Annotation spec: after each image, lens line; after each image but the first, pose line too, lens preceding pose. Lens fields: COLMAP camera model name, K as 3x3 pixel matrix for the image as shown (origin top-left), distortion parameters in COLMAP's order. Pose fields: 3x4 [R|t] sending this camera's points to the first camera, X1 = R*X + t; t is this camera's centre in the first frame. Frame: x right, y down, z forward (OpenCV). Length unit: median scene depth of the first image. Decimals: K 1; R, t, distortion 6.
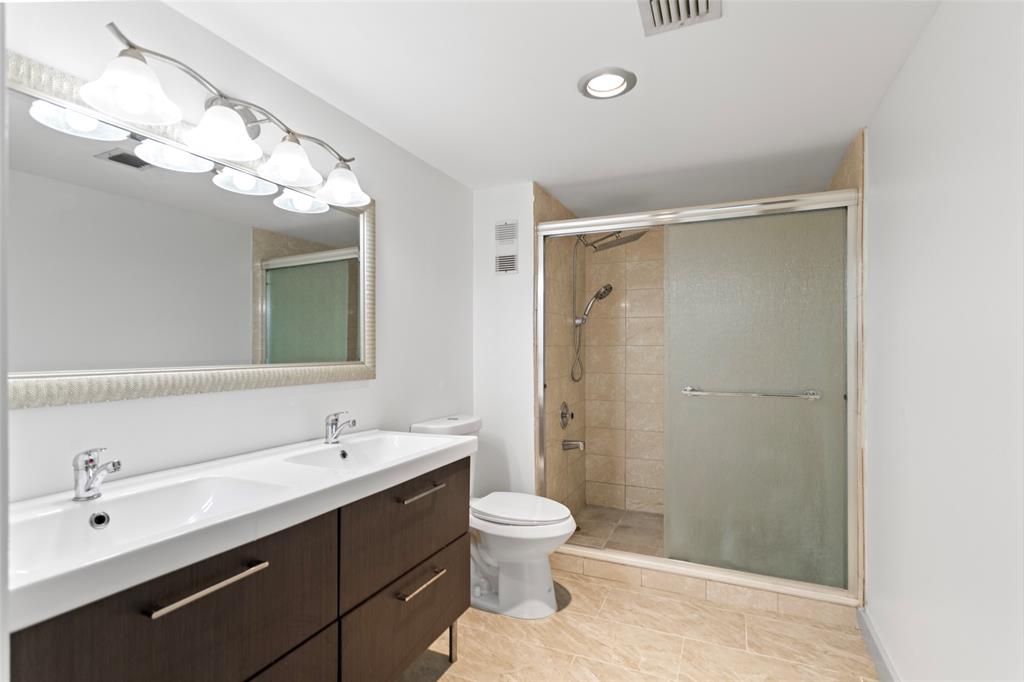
lens RADIAL K [[492.7, 0, 499.2], [0, 492.7, 356.3], [0, 0, 1]] dist [0.001865, 0.000194]
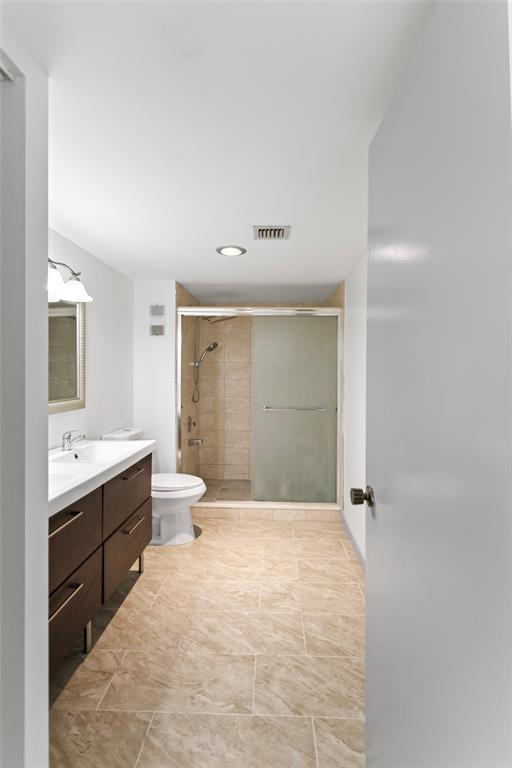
lens RADIAL K [[364.2, 0, 256.0], [0, 364.2, 384.0], [0, 0, 1]] dist [0.005128, 0.000791]
pose [[0.924614, -0.004850, 0.380874, -0.161206], [-0.002884, 0.999801, 0.019733, -0.046808], [-0.380894, -0.019344, 0.924416, -0.238754]]
